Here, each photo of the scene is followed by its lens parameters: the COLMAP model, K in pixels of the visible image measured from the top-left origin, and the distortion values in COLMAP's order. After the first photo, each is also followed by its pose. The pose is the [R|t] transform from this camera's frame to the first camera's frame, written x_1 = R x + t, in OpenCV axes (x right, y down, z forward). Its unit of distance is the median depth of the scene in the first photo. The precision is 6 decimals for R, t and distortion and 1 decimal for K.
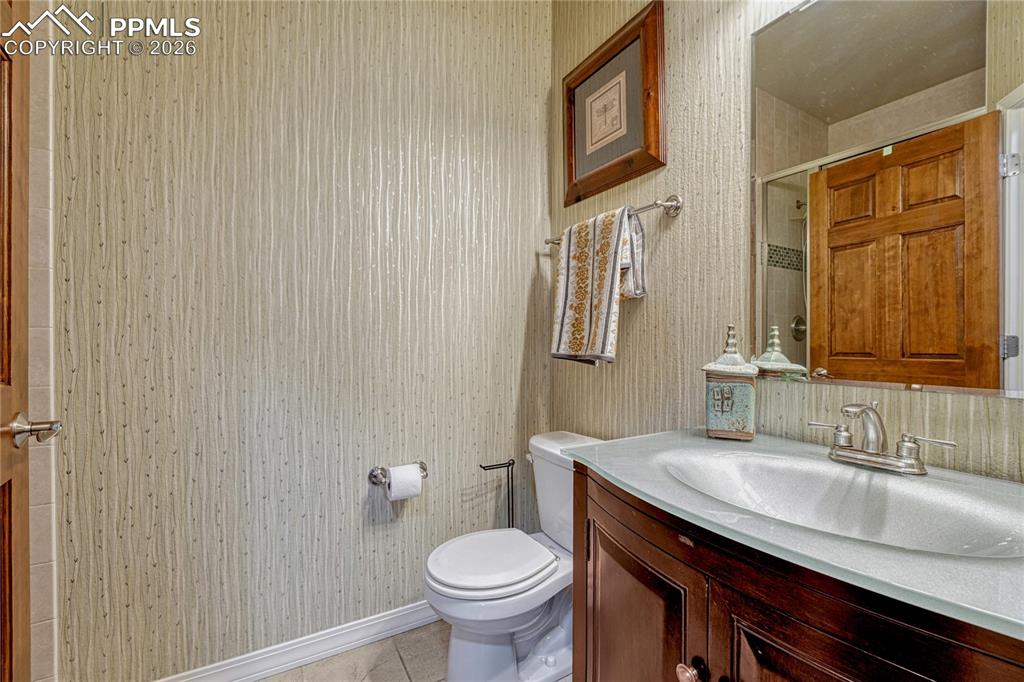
lens RADIAL K [[439.1, 0, 510.9], [0, 439.1, 343.3], [0, 0, 1]] dist [-0.003738, 0.000391]
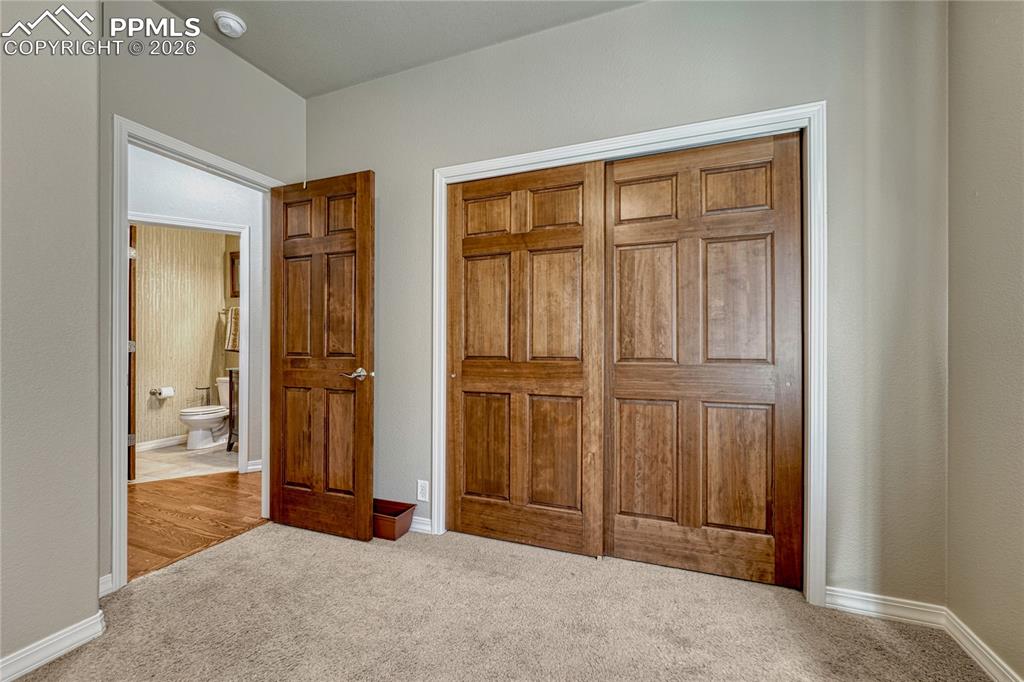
lens RADIAL K [[439.1, 0, 510.9], [0, 439.1, 343.1], [0, 0, 1]] dist [-0.003738, 0.000391]
pose [[0.795251, -0.000520, 0.606280, -0.162197], [0.002056, 0.999996, -0.001839, -0.009471], [-0.606276, 0.002709, 0.795249, -2.456500]]
